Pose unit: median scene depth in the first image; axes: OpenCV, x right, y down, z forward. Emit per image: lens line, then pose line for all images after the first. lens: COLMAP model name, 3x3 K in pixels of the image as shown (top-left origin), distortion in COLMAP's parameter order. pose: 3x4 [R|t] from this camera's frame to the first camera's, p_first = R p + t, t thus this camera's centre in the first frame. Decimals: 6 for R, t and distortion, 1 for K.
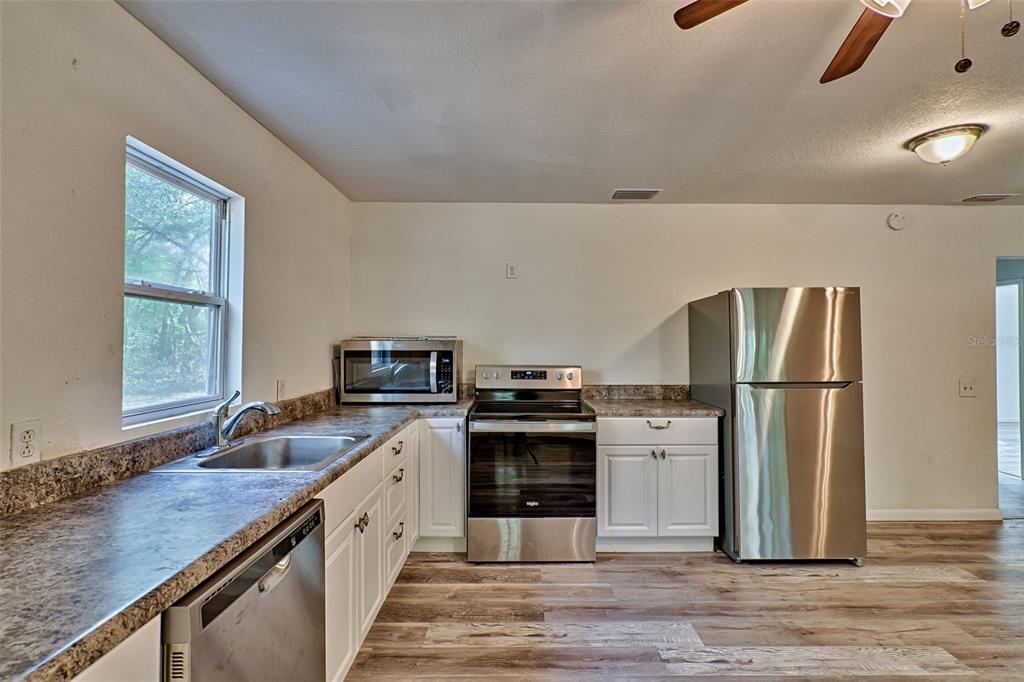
lens RADIAL K [[484.1, 0, 511.7], [0, 484.1, 337.7], [0, 0, 1]] dist [-0.008364, 0.000451]
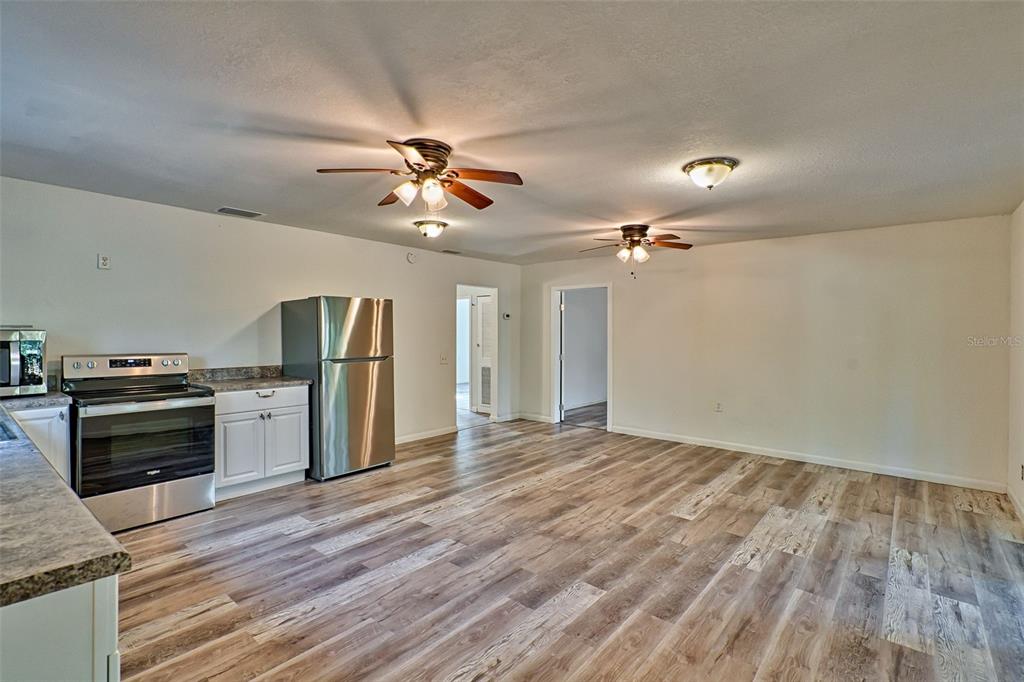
lens RADIAL K [[477.4, 0, 512.0], [0, 477.4, 341.0], [0, 0, 1]] dist [-0.001184, -0.000143]
pose [[0.643143, -0.012017, 0.765651, -0.266169], [-0.011852, 0.999601, 0.025645, -0.009542], [-0.765654, -0.025568, 0.642744, -0.367086]]
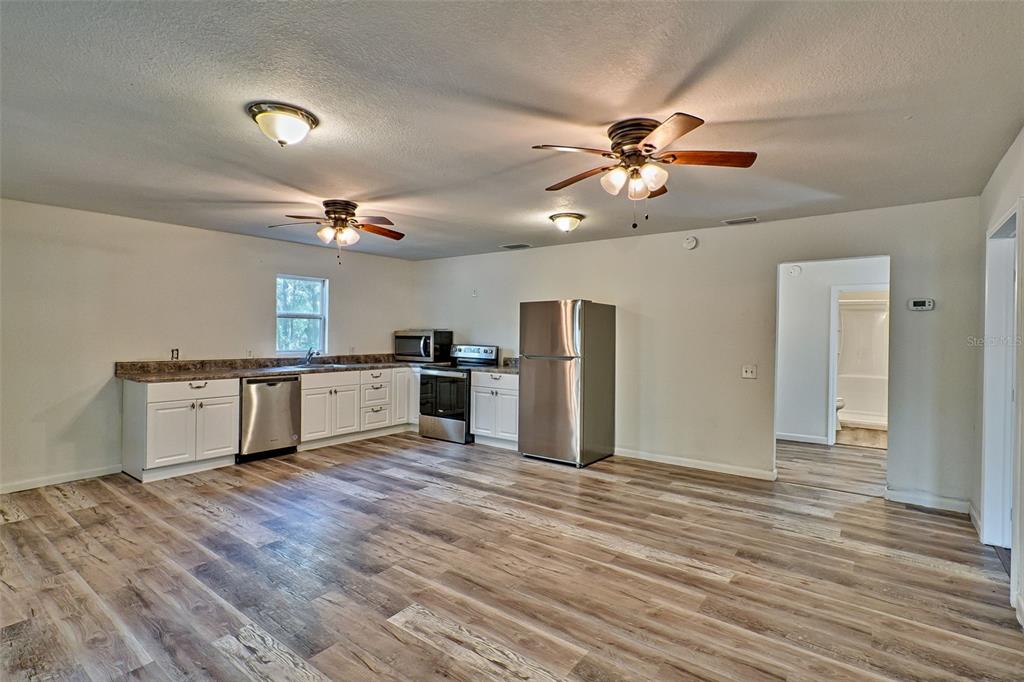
lens RADIAL K [[484.1, 0, 511.7], [0, 484.1, 337.7], [0, 0, 1]] dist [-0.008364, 0.000451]
pose [[0.803348, 0.012848, -0.595371, 1.441111], [-0.004288, 0.999866, 0.015791, 0.000017], [0.595494, -0.010133, 0.803296, -0.446071]]
